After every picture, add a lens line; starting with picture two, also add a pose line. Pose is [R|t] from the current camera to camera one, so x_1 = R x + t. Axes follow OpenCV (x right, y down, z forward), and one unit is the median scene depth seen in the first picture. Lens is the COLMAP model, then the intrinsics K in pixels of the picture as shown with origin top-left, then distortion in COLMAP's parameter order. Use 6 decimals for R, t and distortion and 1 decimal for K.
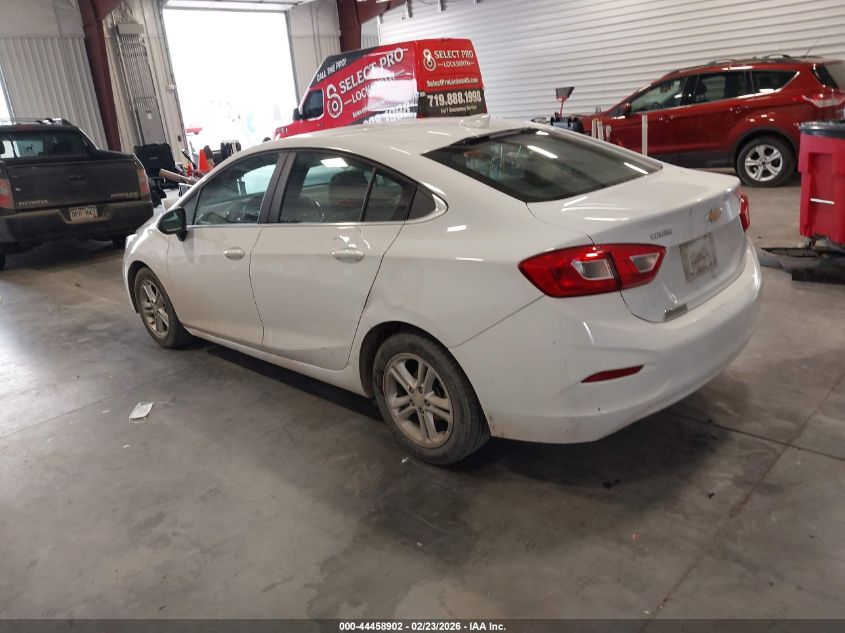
lens RADIAL K [[669.3, 0, 420.1], [0, 669.3, 320.8], [0, 0, 1]] dist [0.051980, -0.010076]
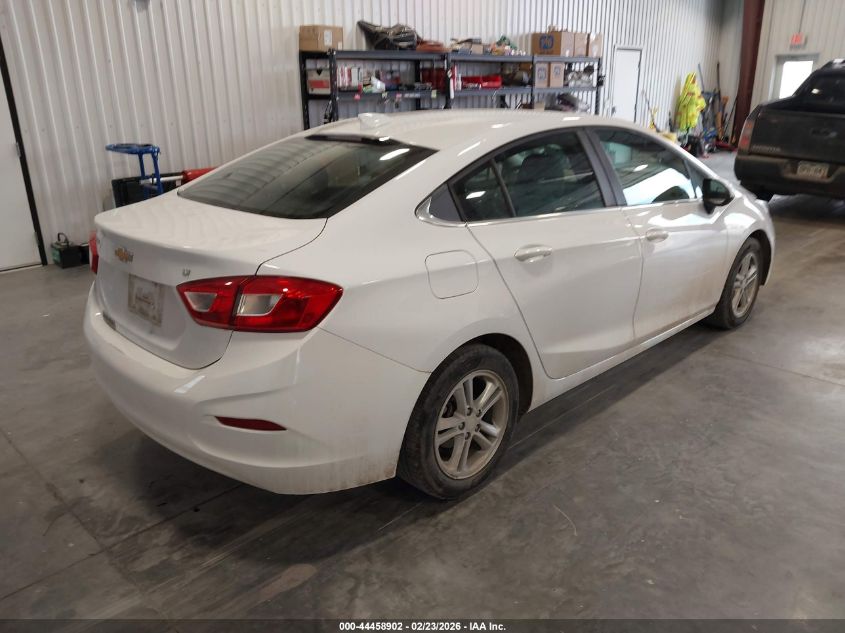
lens RADIAL K [[669.3, 0, 426.9], [0, 669.3, 312.0], [0, 0, 1]] dist [0.051980, -0.010076]
pose [[-0.020517, 0.410608, -0.911581, 1.006713], [-0.306120, 0.865403, 0.396697, -0.450496], [0.951772, 0.287192, 0.107940, 1.026790]]
